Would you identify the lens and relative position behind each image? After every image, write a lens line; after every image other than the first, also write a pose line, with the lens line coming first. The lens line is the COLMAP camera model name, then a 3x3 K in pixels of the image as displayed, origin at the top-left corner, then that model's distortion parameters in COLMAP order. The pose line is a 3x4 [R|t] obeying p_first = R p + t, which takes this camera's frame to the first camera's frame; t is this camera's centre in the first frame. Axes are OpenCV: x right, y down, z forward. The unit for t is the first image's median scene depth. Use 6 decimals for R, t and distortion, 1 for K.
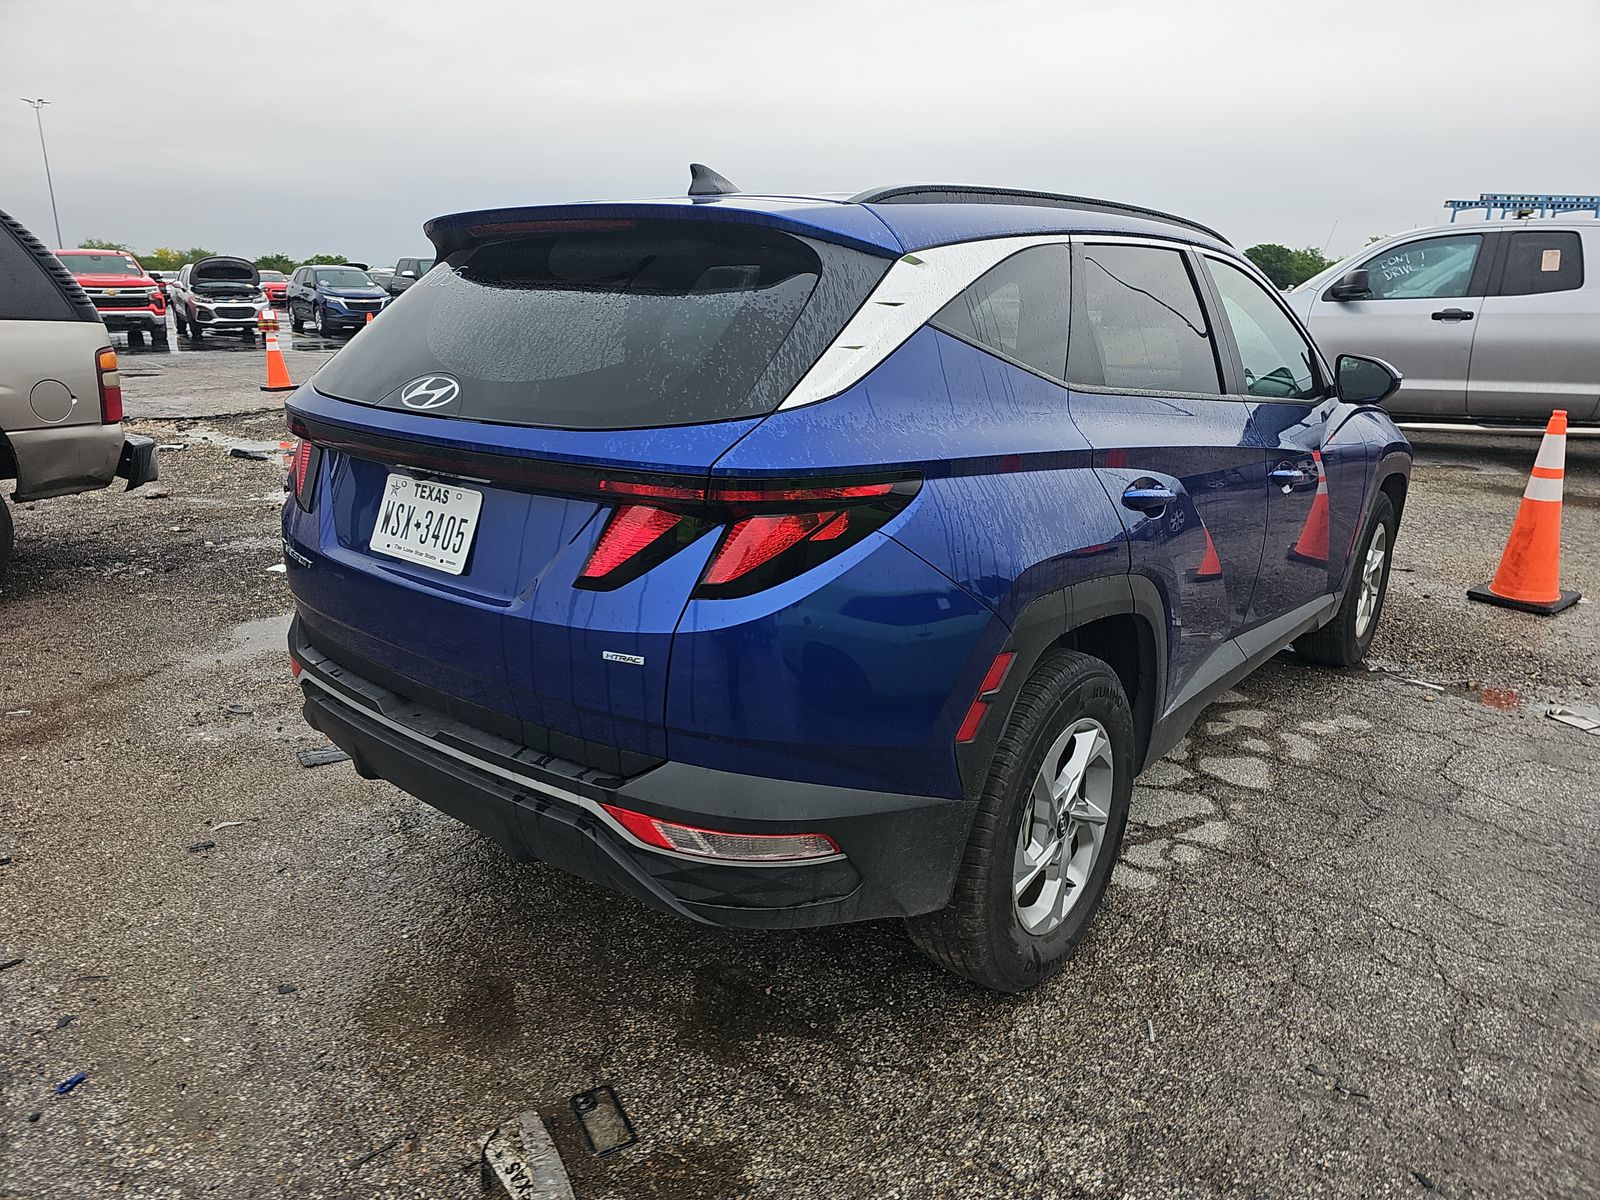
lens RADIAL K [[1101.5, 0, 792.9], [0, 1101.5, 596.8], [0, 0, 1]] dist [0.065680, -0.074630]
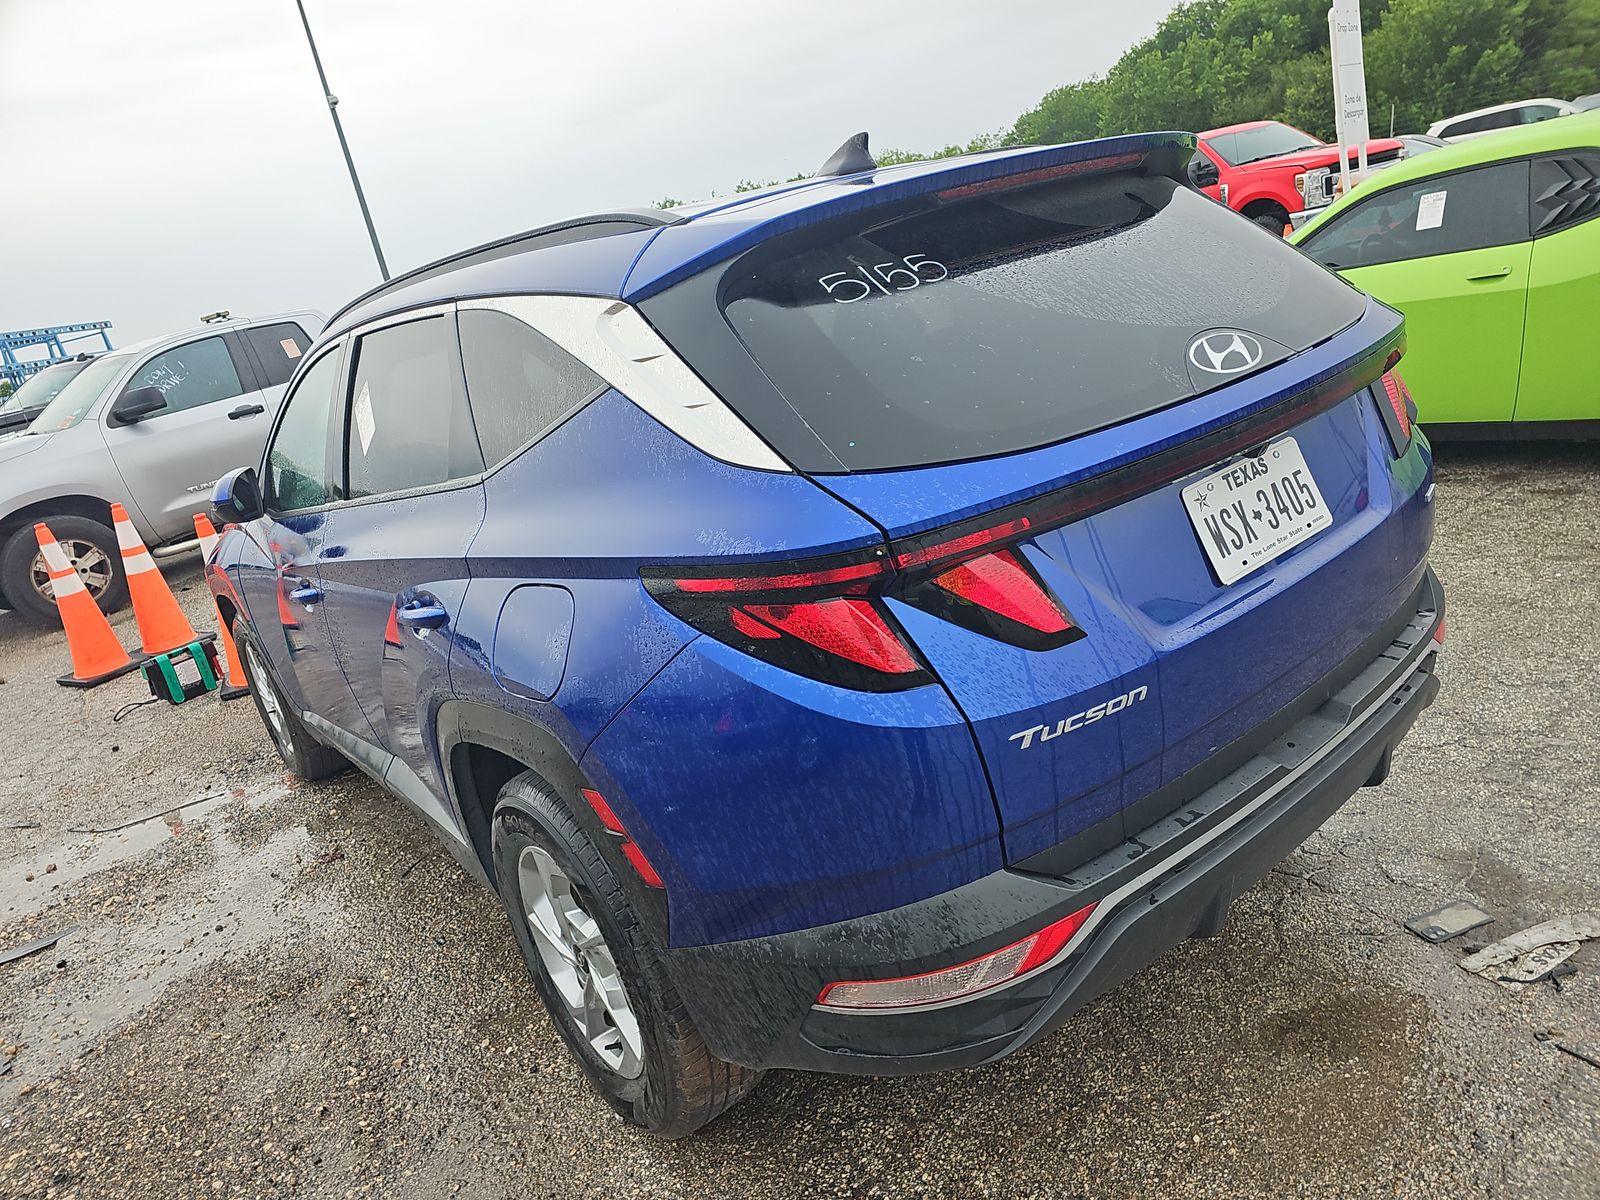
lens RADIAL K [[1101.5, 0, 792.9], [0, 1101.5, 596.8], [0, 0, 1]] dist [0.065680, -0.074630]
pose [[0.195271, -0.337415, 0.920880, -1.187087], [0.460622, 0.860505, 0.217619, -0.350420], [-0.865850, 0.381683, 0.323453, 1.071101]]
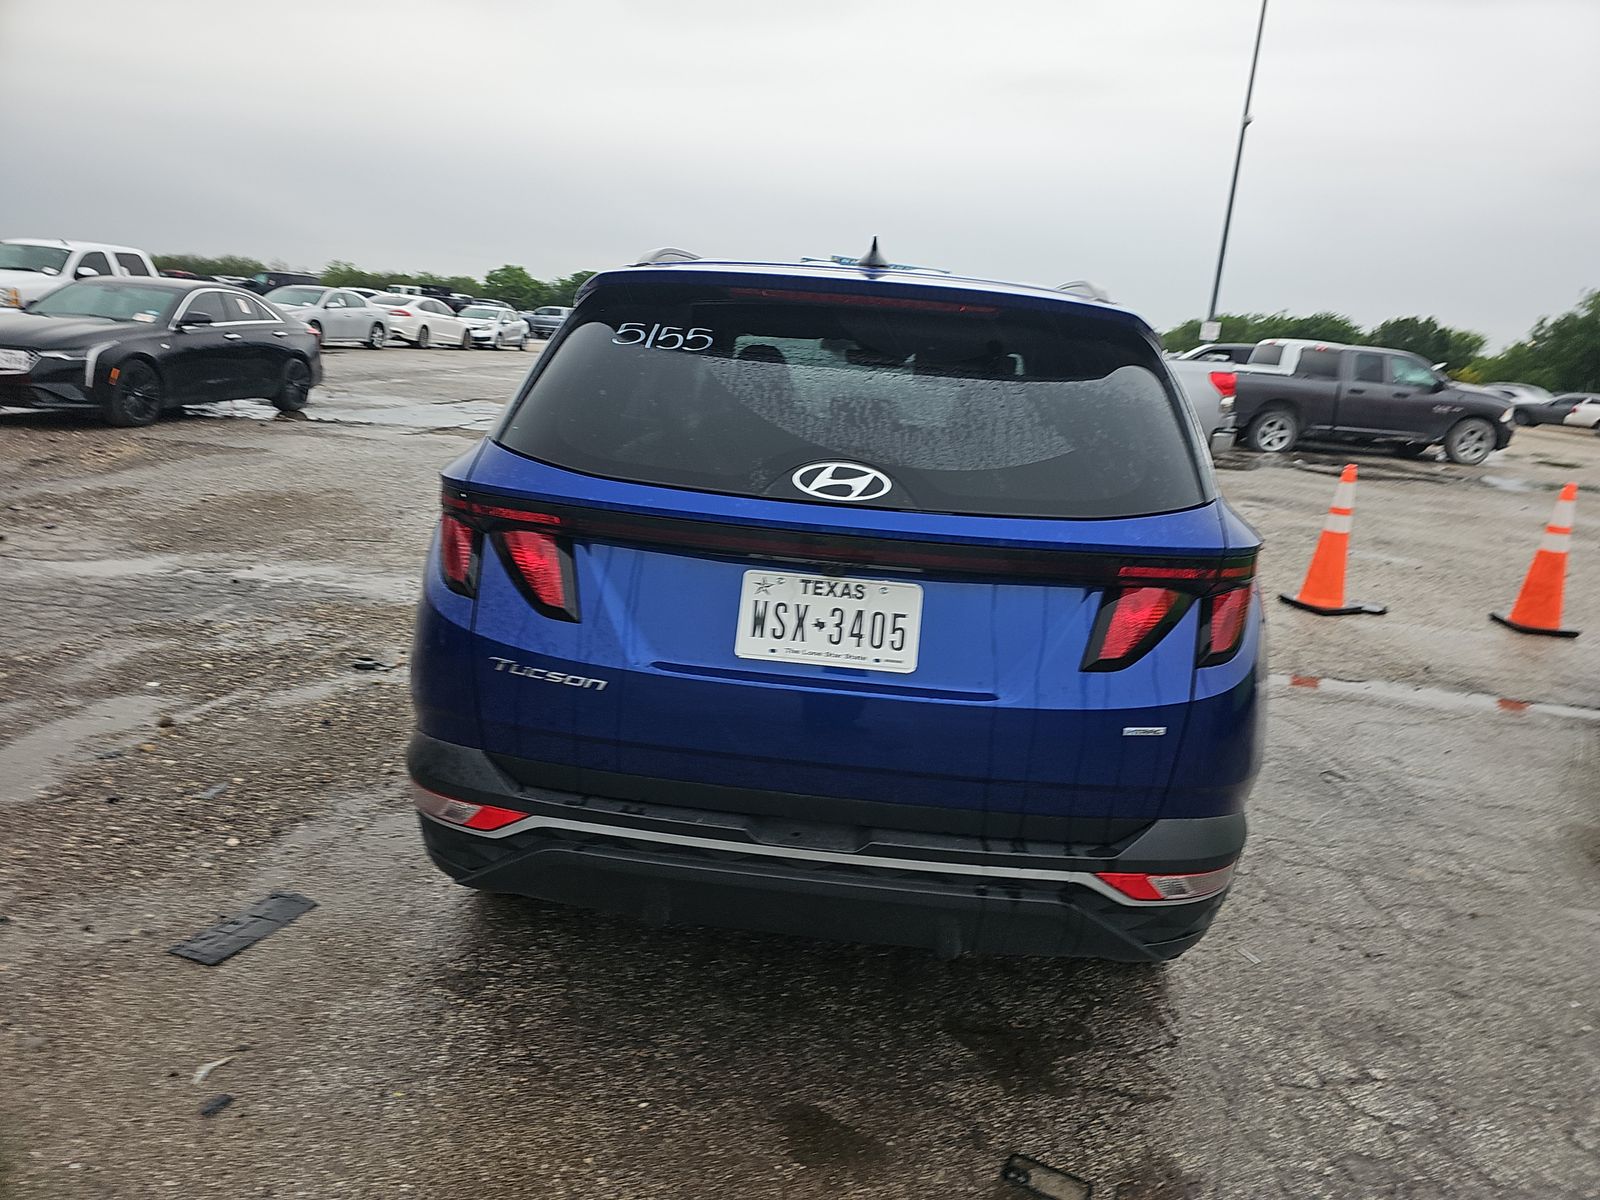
lens RADIAL K [[1101.5, 0, 792.9], [0, 1101.5, 596.8], [0, 0, 1]] dist [0.065680, -0.074630]
pose [[0.808482, -0.088969, 0.581758, -0.898803], [0.094572, 0.995301, 0.020784, -0.110519], [-0.580873, 0.038215, 0.813097, 0.275881]]
